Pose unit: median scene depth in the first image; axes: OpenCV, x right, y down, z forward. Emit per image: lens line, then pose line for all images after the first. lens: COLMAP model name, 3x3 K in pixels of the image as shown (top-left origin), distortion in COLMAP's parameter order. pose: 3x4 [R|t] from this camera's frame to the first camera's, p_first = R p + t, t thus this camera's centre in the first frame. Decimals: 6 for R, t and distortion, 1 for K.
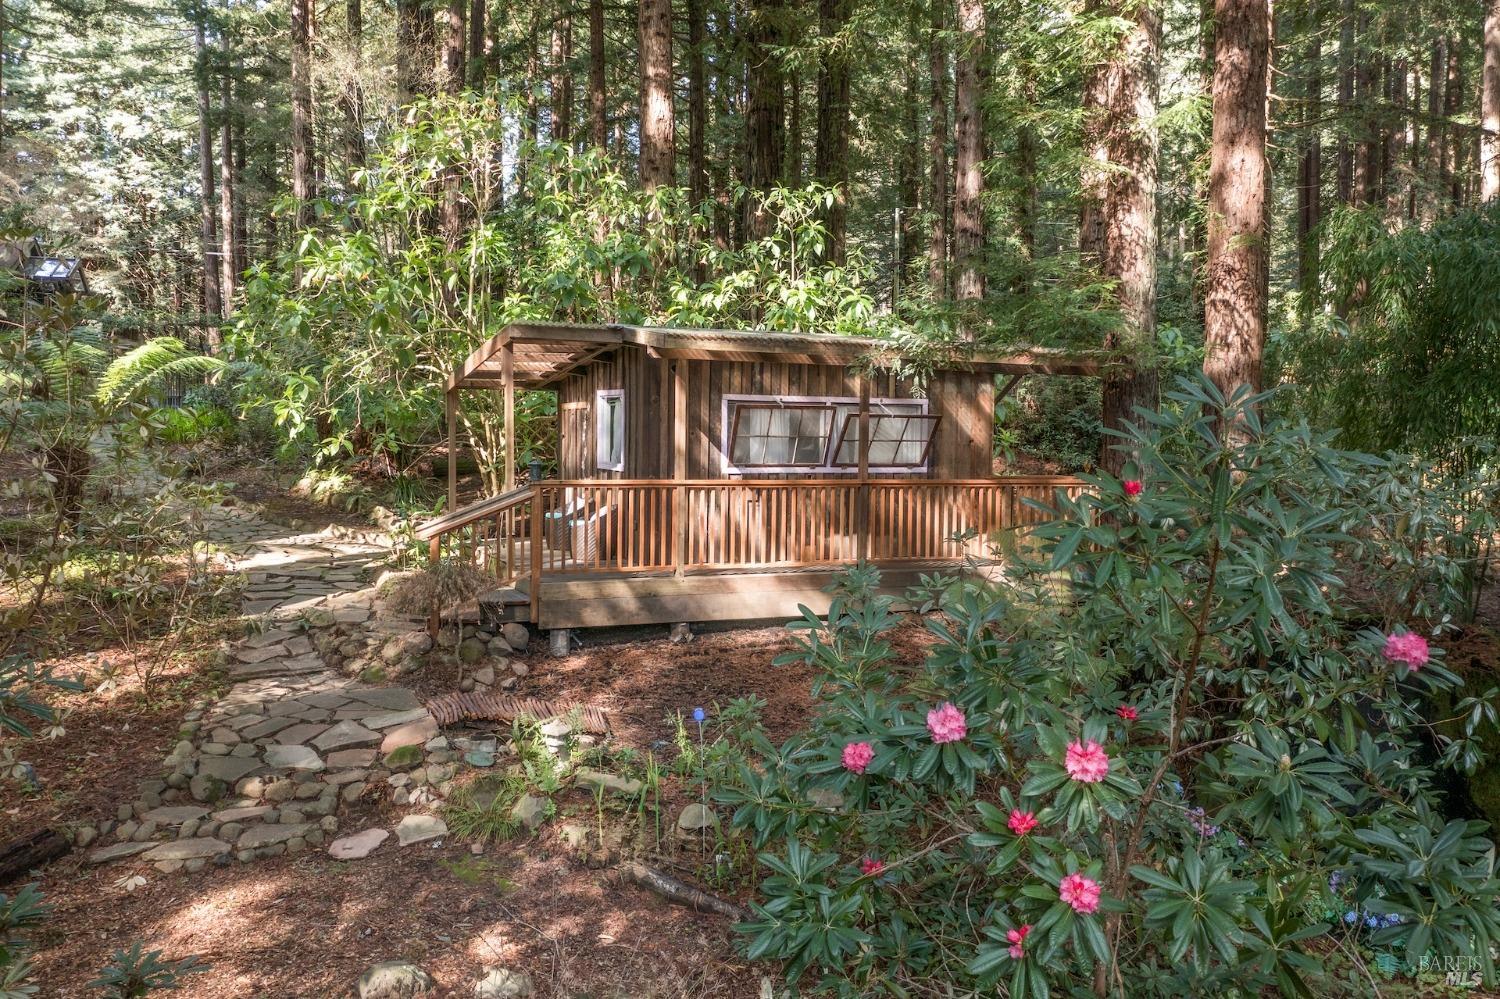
lens RADIAL K [[1193.9, 0, 739.2], [0, 1193.9, 501.6], [0, 0, 1]] dist [-0.009244, -0.009114]
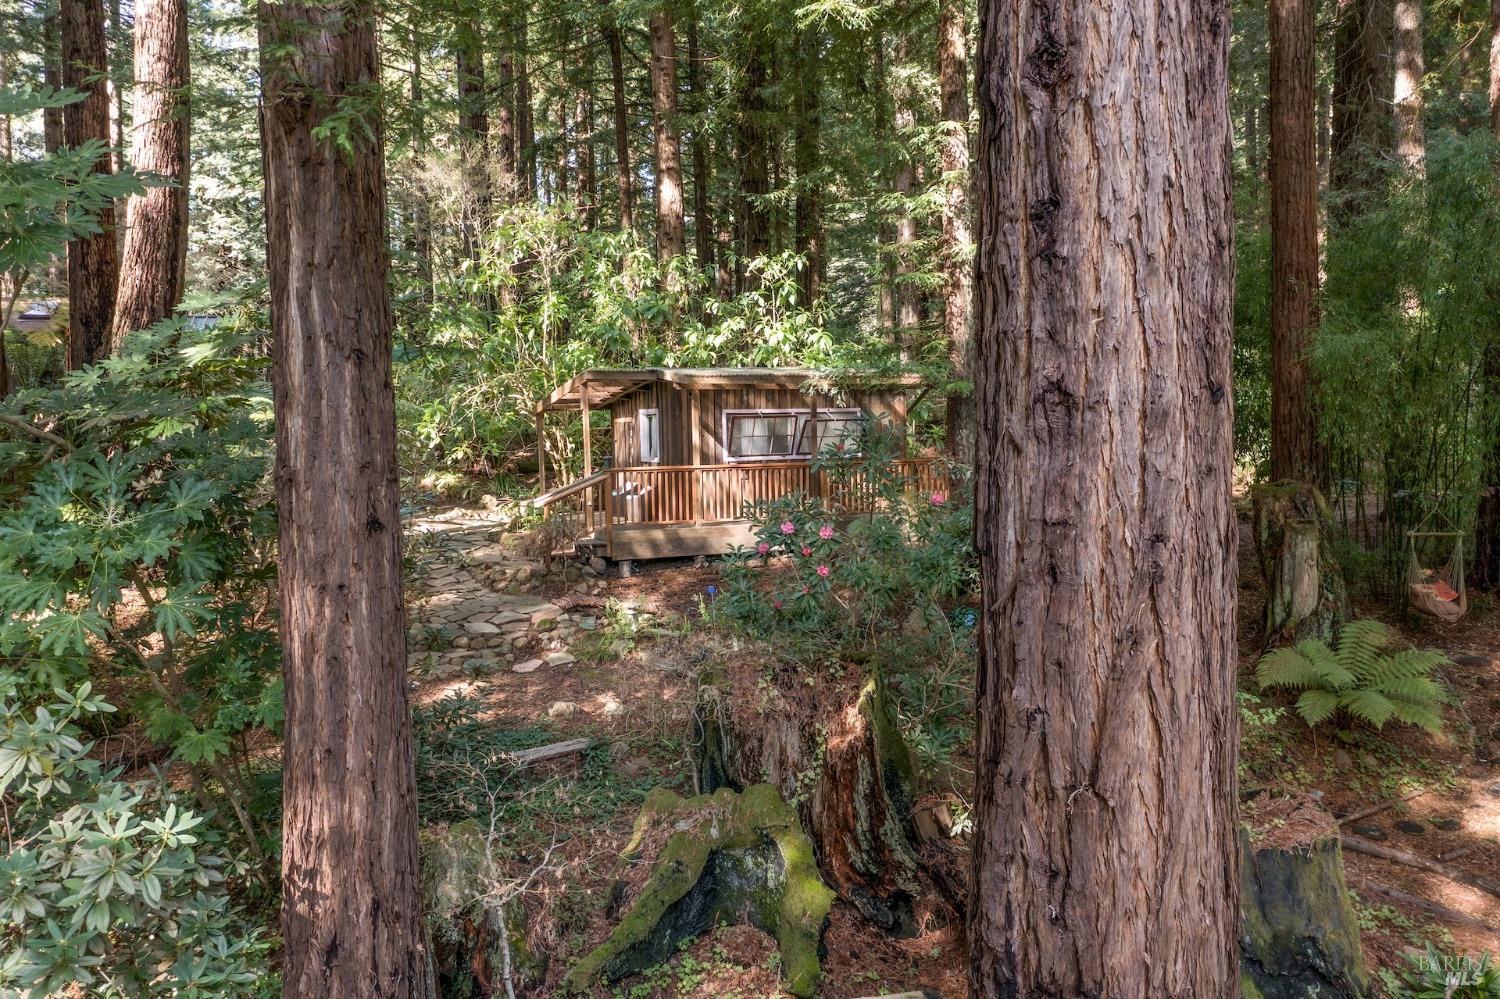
lens RADIAL K [[1203.6, 0, 760.9], [0, 1203.6, 495.7], [0, 0, 1]] dist [-0.010084, 0.000643]
pose [[0.999431, -0.033447, 0.004379, 0.023986], [0.033477, 0.999416, -0.006837, 0.030973], [-0.004148, 0.006979, 0.999967, -0.519872]]
